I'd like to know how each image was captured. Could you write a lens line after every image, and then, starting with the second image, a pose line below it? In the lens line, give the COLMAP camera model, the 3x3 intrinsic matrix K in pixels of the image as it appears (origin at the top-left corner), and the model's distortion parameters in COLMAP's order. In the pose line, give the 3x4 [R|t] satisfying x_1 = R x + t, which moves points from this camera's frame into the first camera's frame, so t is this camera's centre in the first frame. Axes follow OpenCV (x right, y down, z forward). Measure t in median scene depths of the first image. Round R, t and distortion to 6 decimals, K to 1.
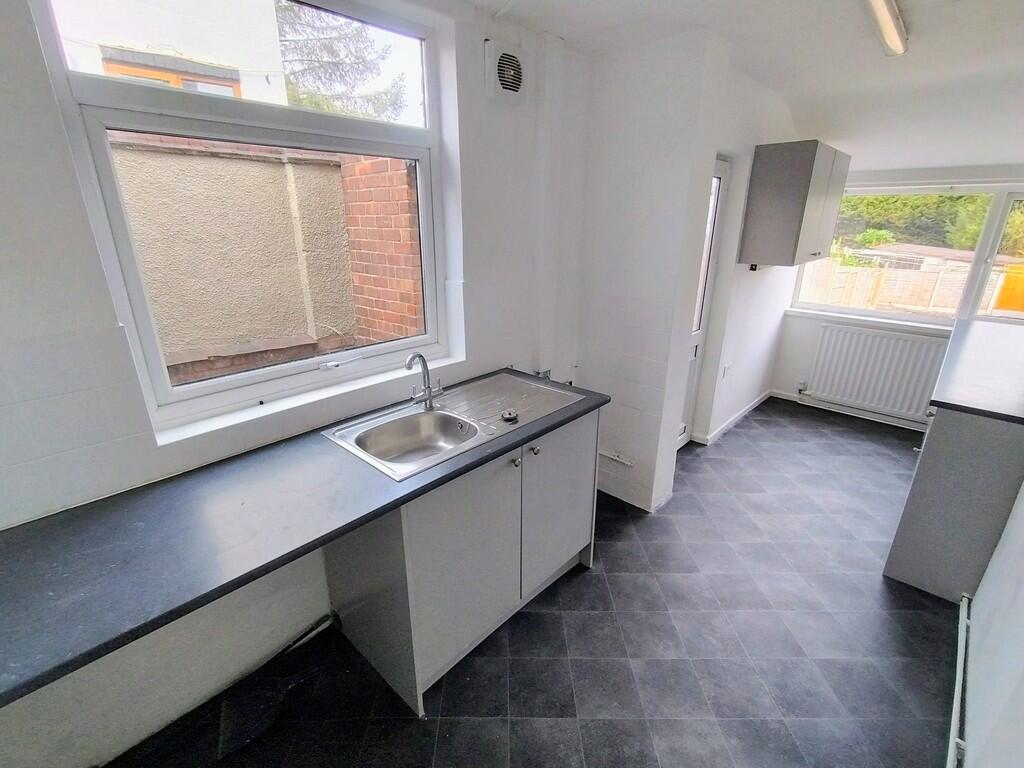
lens RADIAL K [[472.2, 0, 512.0], [0, 472.2, 384.0], [0, 0, 1]] dist [-0.002694, 0.000057]
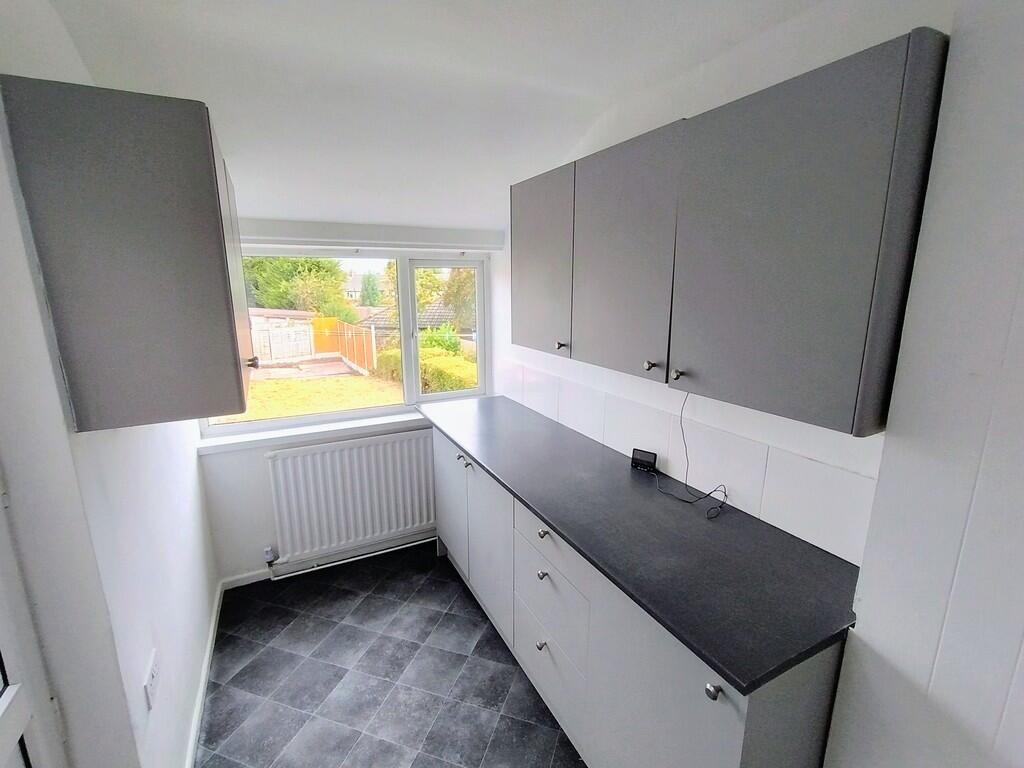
lens RADIAL K [[472.2, 0, 512.0], [0, 472.2, 384.0], [0, 0, 1]] dist [-0.002694, 0.000057]
pose [[0.341681, -0.207637, 0.916592, 0.242189], [0.324705, 0.941311, 0.092195, -0.186970], [-0.881941, 0.266121, 0.389049, 0.499575]]
